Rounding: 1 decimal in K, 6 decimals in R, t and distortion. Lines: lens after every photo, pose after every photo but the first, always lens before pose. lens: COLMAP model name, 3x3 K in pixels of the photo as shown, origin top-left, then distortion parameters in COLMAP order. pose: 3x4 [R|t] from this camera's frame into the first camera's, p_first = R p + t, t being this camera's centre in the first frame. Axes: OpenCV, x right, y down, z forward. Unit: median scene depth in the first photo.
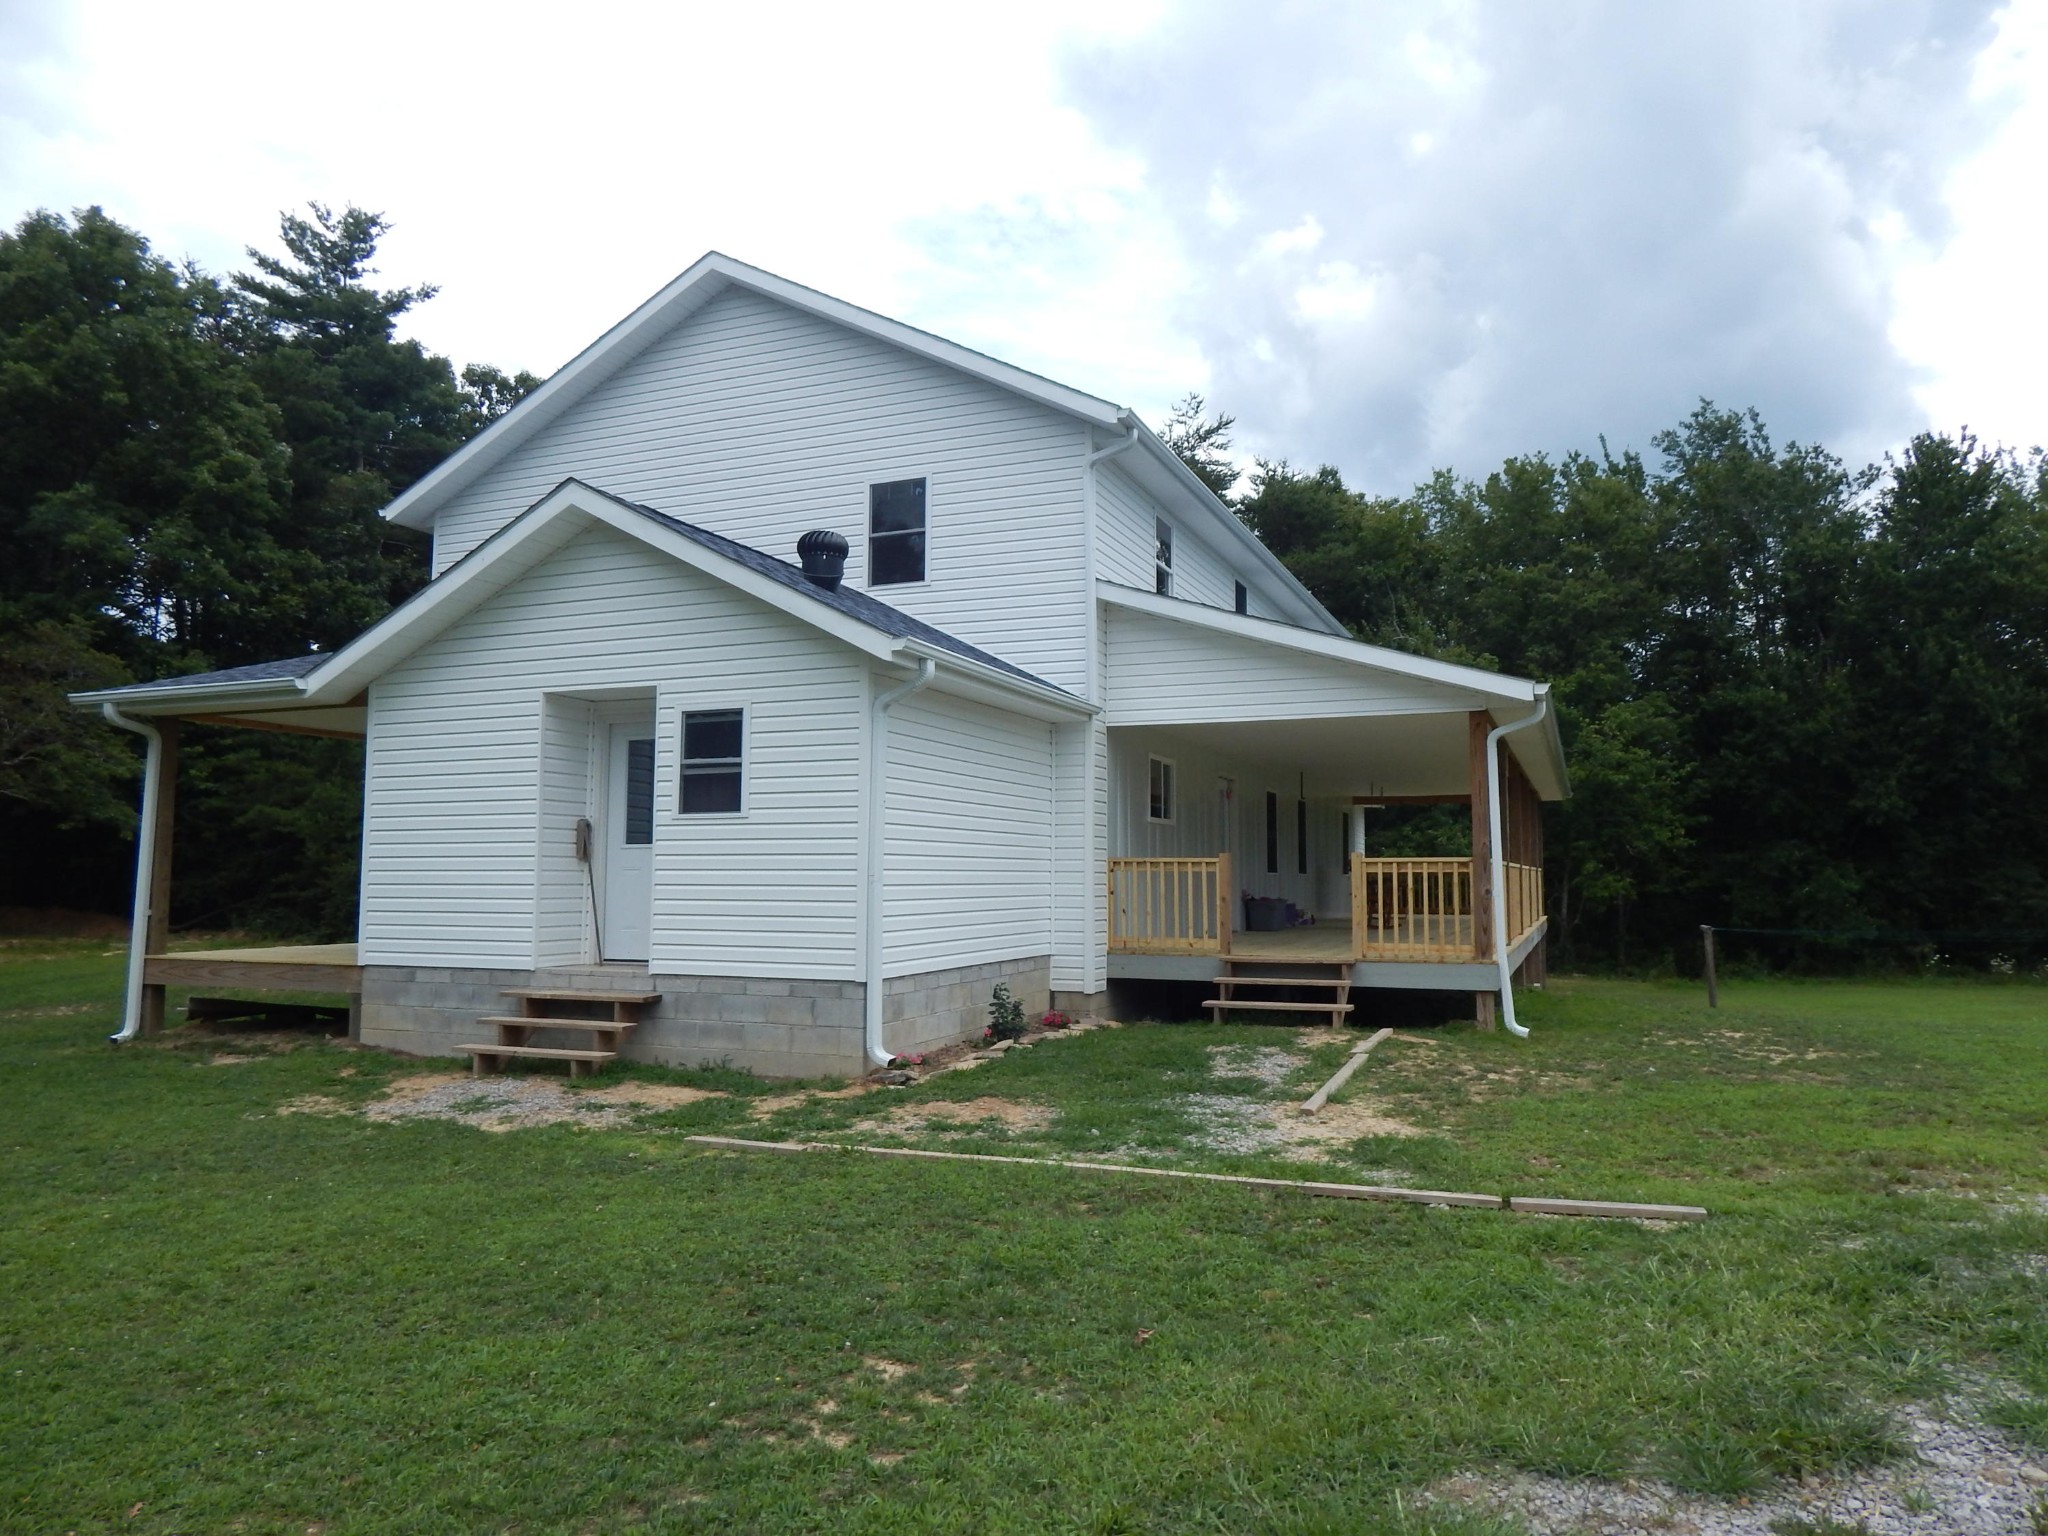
lens RADIAL K [[1343.4, 0, 1031.0], [0, 1343.4, 770.0], [0, 0, 1]] dist [0.001066, -0.003367]
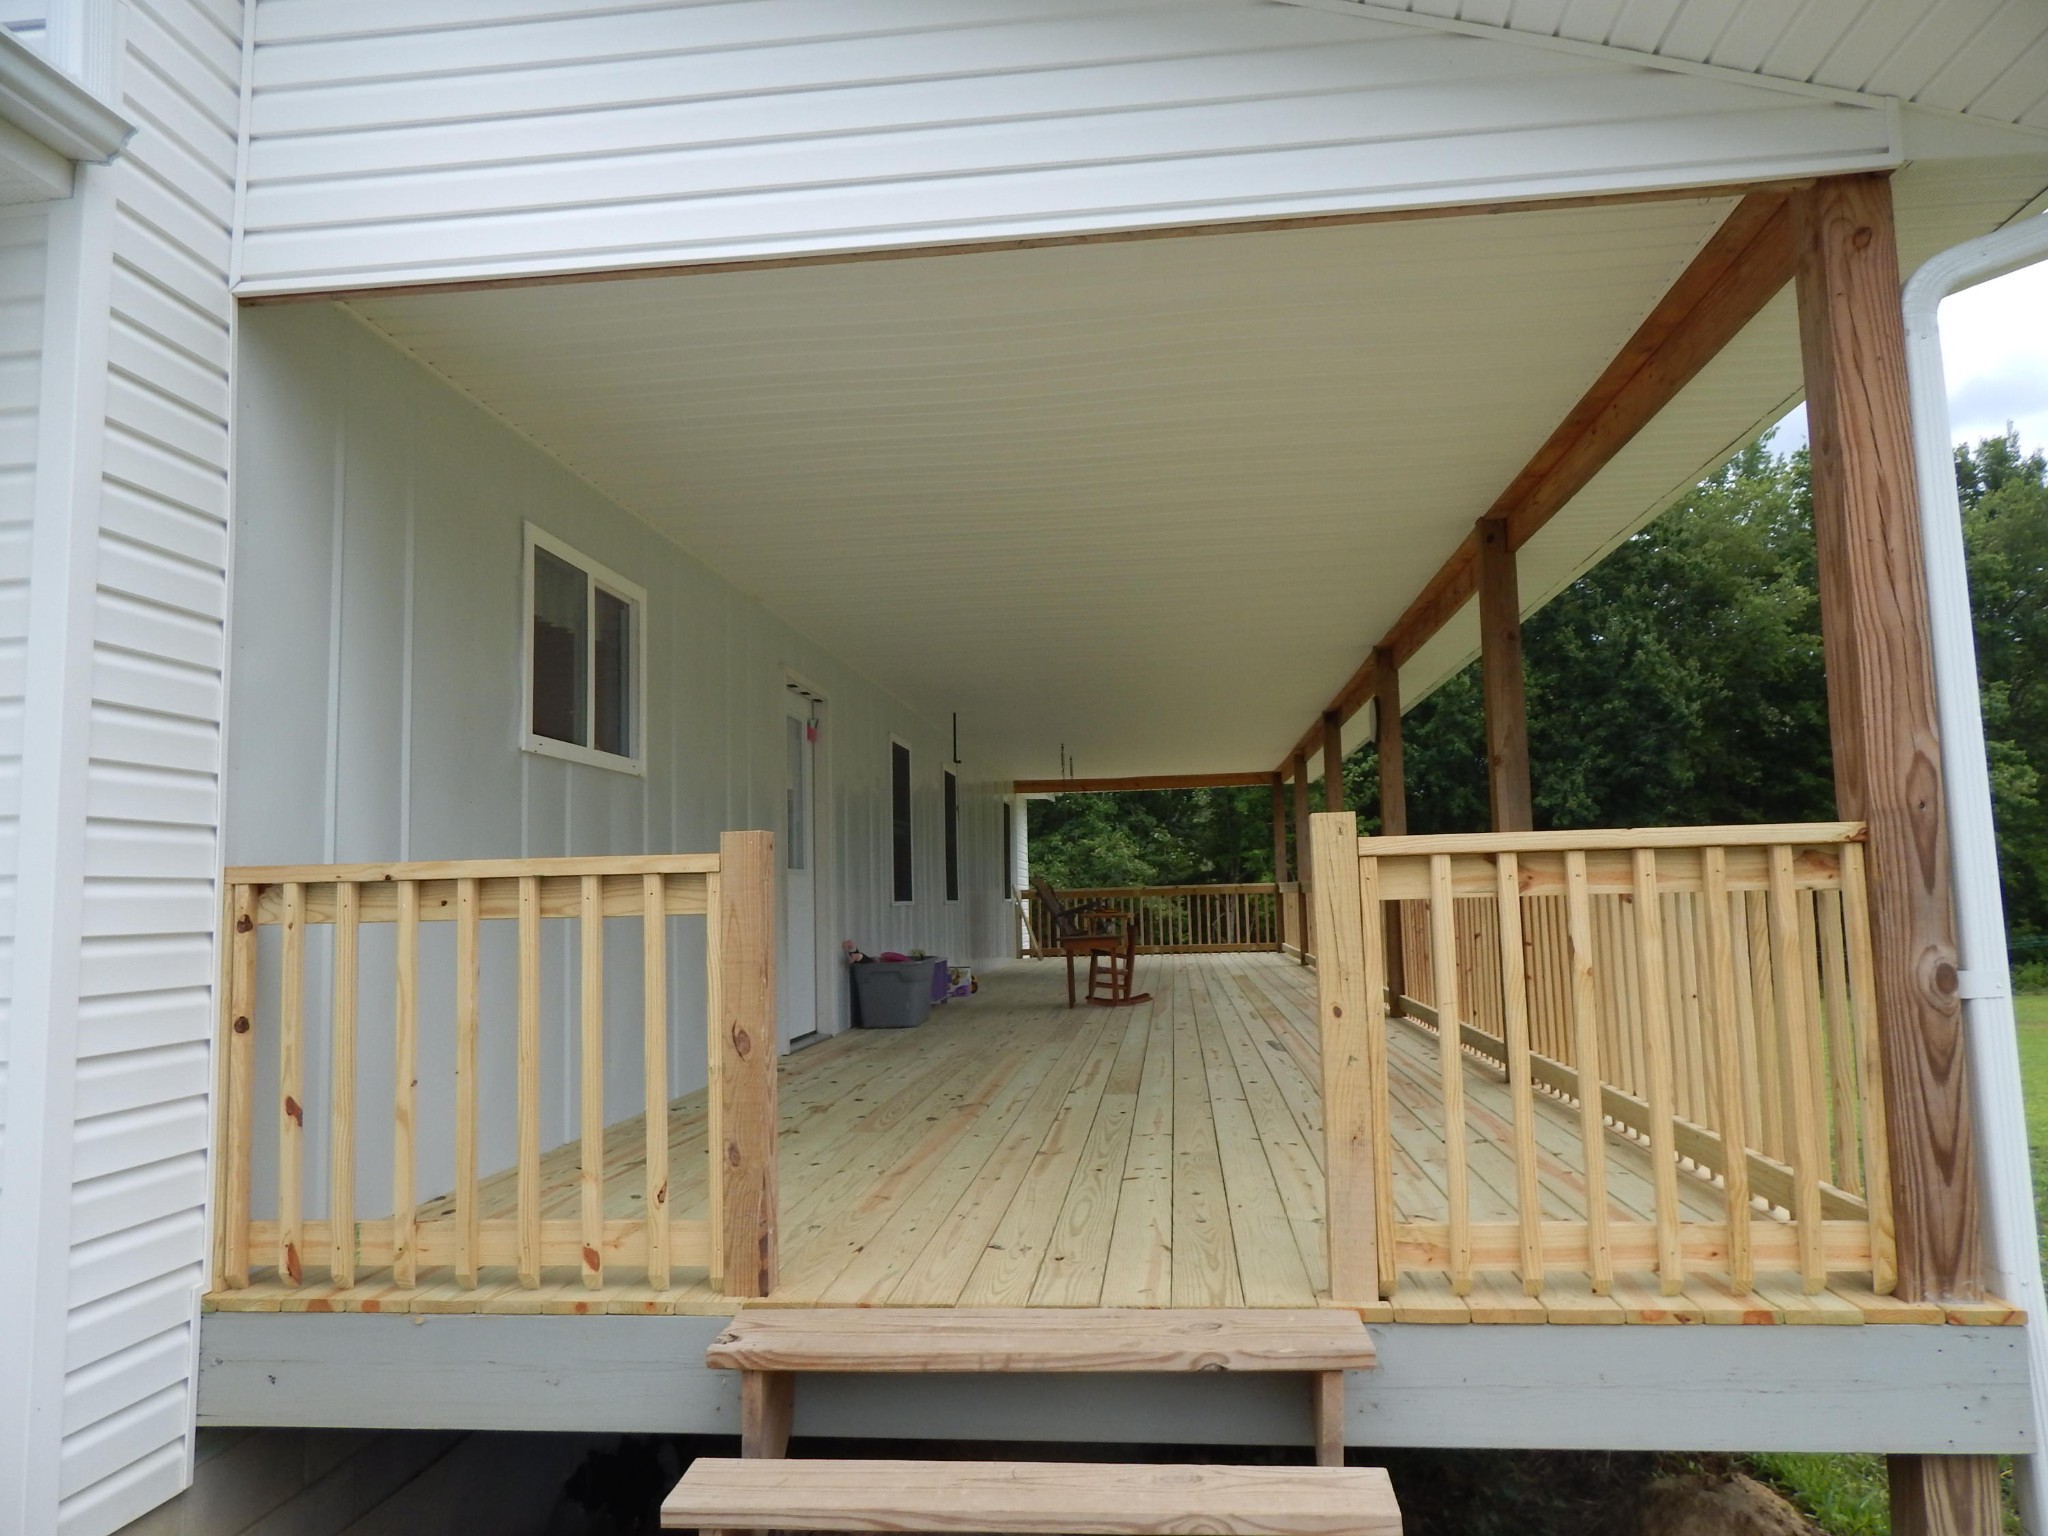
lens RADIAL K [[1343.4, 0, 1031.0], [0, 1343.4, 770.0], [0, 0, 1]] dist [0.001066, -0.003367]
pose [[0.958592, -0.000535, 0.284782, 0.075817], [0.005894, 0.999821, -0.017962, 0.033707], [-0.284721, 0.018897, 0.958424, 0.466687]]
